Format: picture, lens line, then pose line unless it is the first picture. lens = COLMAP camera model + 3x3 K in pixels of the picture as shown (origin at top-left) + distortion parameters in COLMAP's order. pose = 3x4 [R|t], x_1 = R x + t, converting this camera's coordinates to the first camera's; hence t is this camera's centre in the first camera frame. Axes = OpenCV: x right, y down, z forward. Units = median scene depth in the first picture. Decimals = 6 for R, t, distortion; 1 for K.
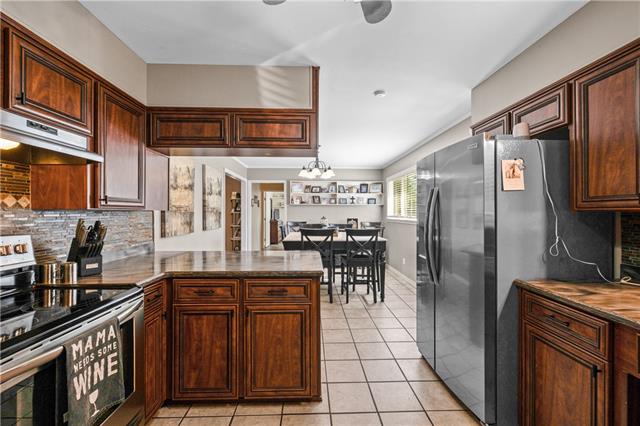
lens RADIAL K [[266.3, 0, 315.5], [0, 266.3, 213.2], [0, 0, 1]] dist [-0.003647, 0.000000]
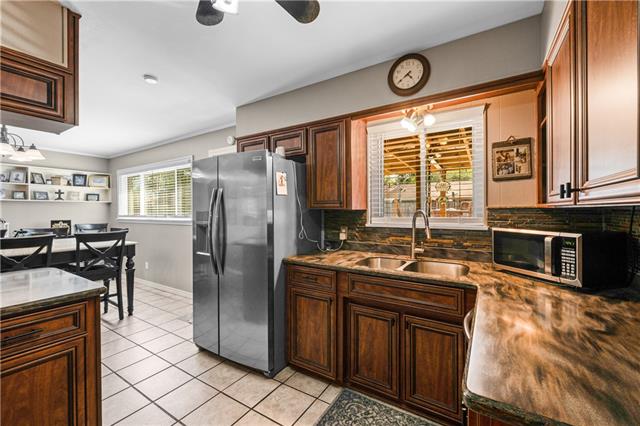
lens RADIAL K [[266.3, 0, 315.8], [0, 266.3, 212.2], [0, 0, 1]] dist [-0.003647, 0.000000]
pose [[0.567618, -0.011190, 0.823216, -0.255049], [0.009440, 0.999930, 0.007083, -0.001824], [-0.823238, 0.003751, 0.567684, 0.050065]]
